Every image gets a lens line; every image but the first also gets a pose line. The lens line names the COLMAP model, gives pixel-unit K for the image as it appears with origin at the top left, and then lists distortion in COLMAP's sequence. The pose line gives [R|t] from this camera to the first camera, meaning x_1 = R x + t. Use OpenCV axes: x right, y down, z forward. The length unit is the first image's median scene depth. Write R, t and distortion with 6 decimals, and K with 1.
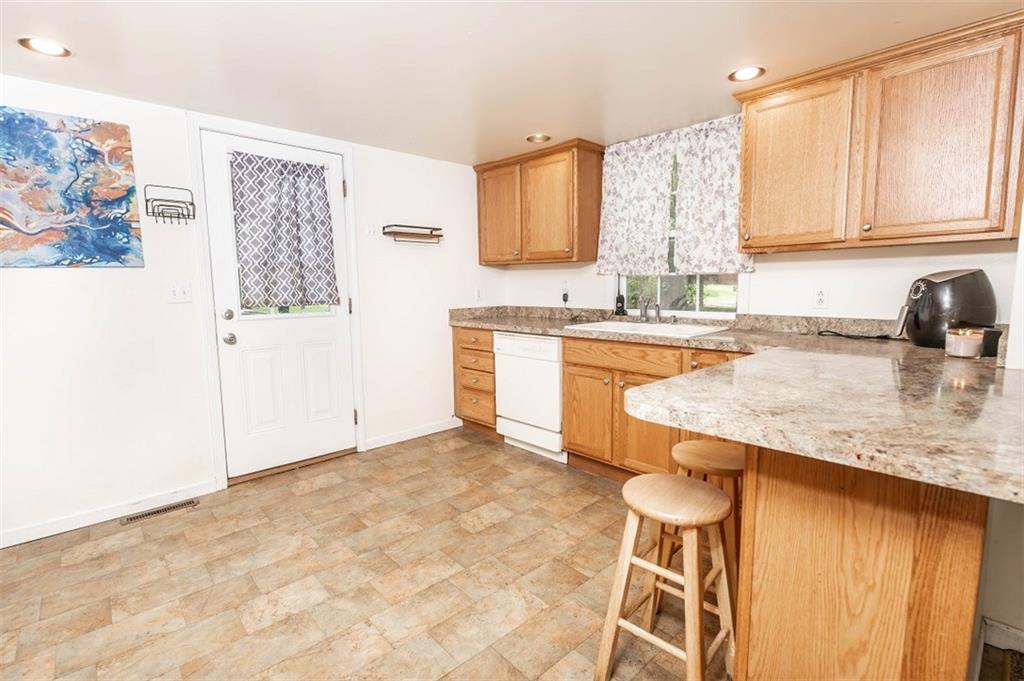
lens RADIAL K [[455.2, 0, 514.1], [0, 455.2, 338.8], [0, 0, 1]] dist [-0.001942, -0.003692]
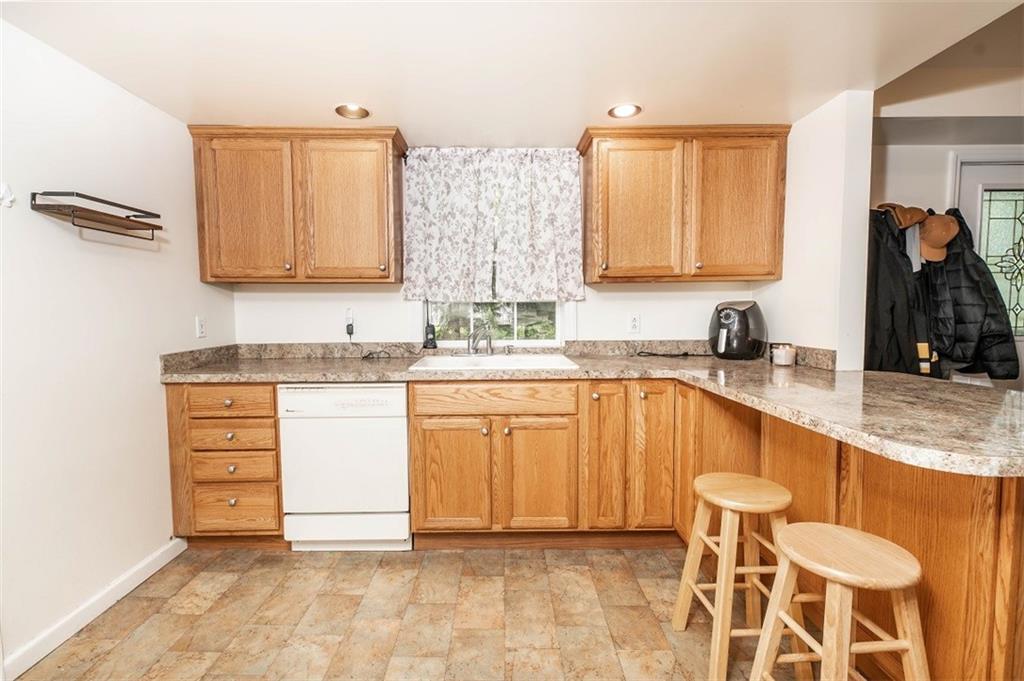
lens RADIAL K [[455.2, 0, 504.6], [0, 455.2, 337.6], [0, 0, 1]] dist [-0.001942, -0.003692]
pose [[0.698647, -0.040131, 0.714340, -0.286552], [0.085379, 0.995968, -0.027550, -0.038670], [-0.710354, 0.080237, 0.699257, 0.325079]]
